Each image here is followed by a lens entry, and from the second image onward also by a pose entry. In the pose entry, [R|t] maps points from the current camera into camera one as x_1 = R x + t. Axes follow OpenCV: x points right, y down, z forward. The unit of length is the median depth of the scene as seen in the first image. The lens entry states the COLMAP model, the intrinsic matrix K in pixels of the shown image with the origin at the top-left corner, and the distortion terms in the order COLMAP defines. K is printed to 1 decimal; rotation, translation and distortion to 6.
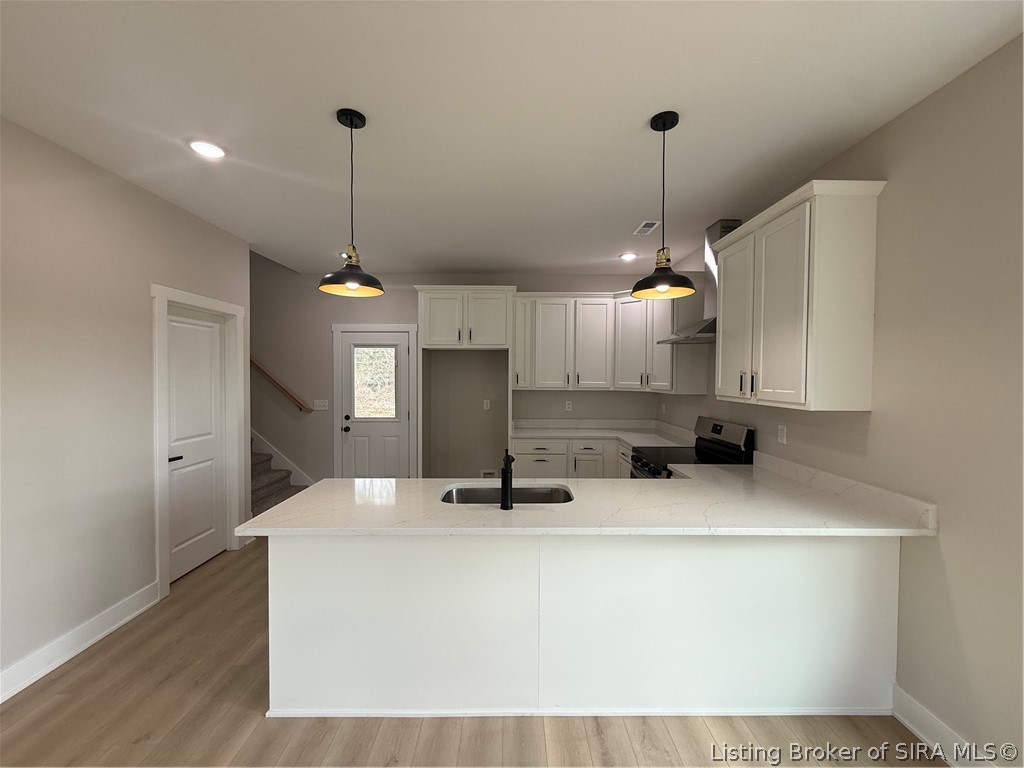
lens RADIAL K [[408.3, 0, 513.4], [0, 408.3, 384.4], [0, 0, 1]] dist [0.000068, -0.000521]
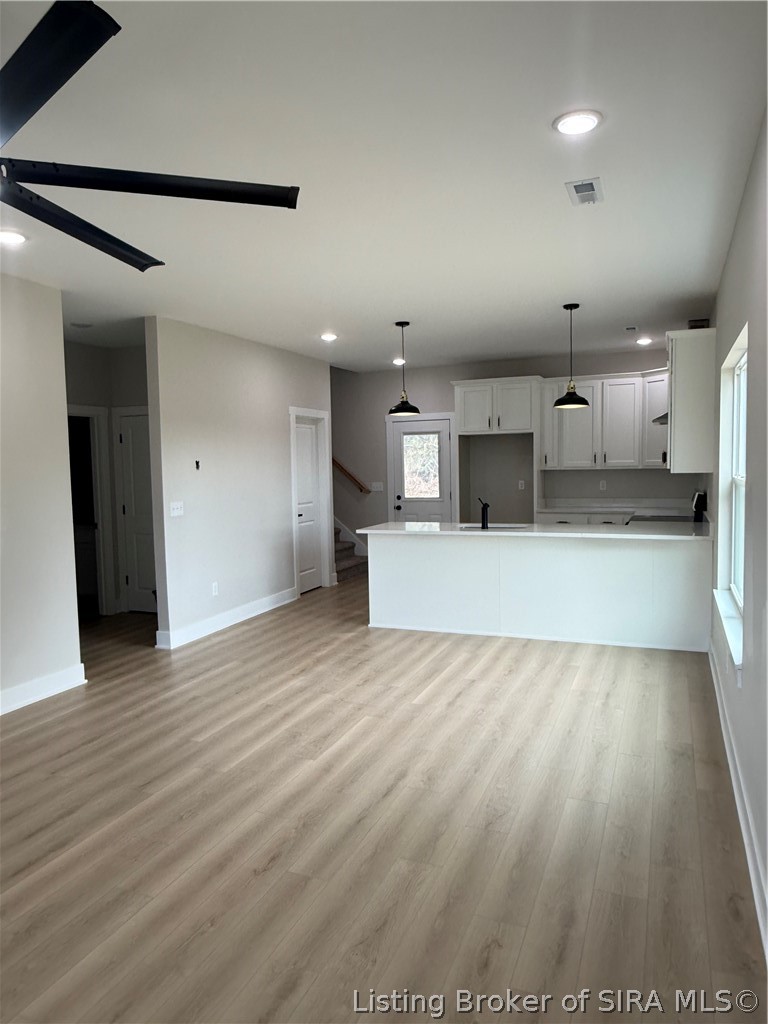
lens RADIAL K [[702.1, 0, 381.3], [0, 702.1, 510.5], [0, 0, 1]] dist [-0.000800, -0.000141]
pose [[0.921288, 0.002706, -0.388872, 0.347760], [0.016349, 0.998822, 0.045683, 0.030697], [0.388538, -0.048445, 0.920158, -0.924329]]
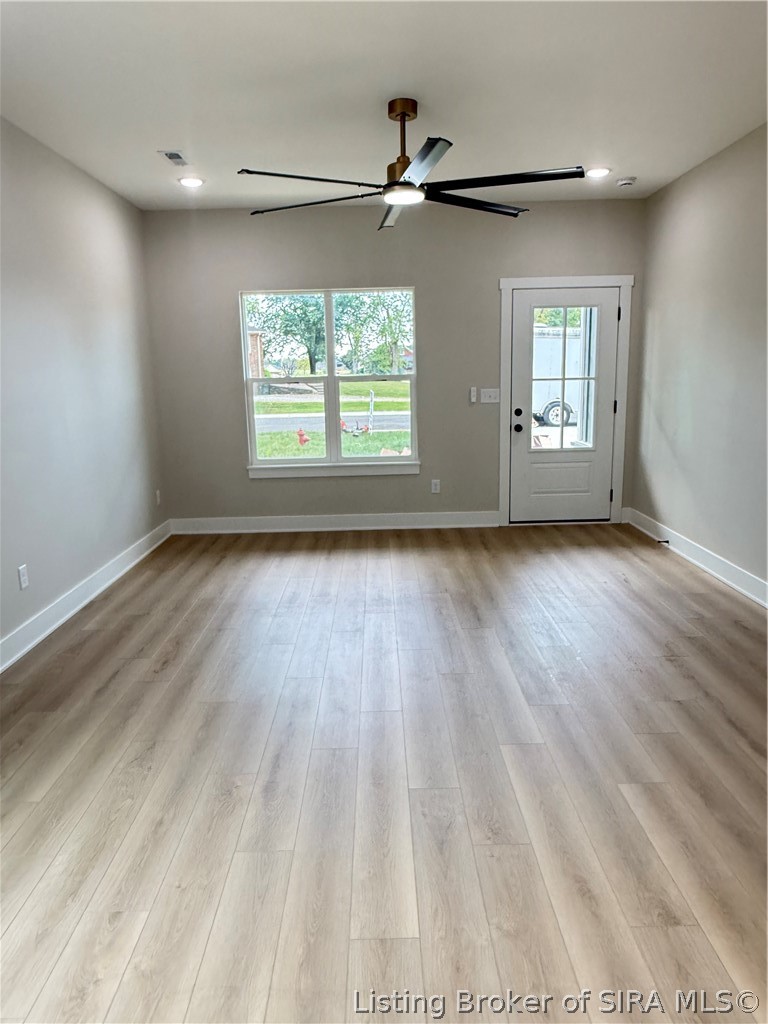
lens RADIAL K [[702.1, 0, 386.2], [0, 702.1, 512.3], [0, 0, 1]] dist [-0.000800, -0.000141]
pose [[-0.999847, 0.017477, -0.001008, -0.032501], [0.016836, 0.975781, 0.218099, 0.026009], [0.004795, 0.218049, -0.975926, 0.292078]]
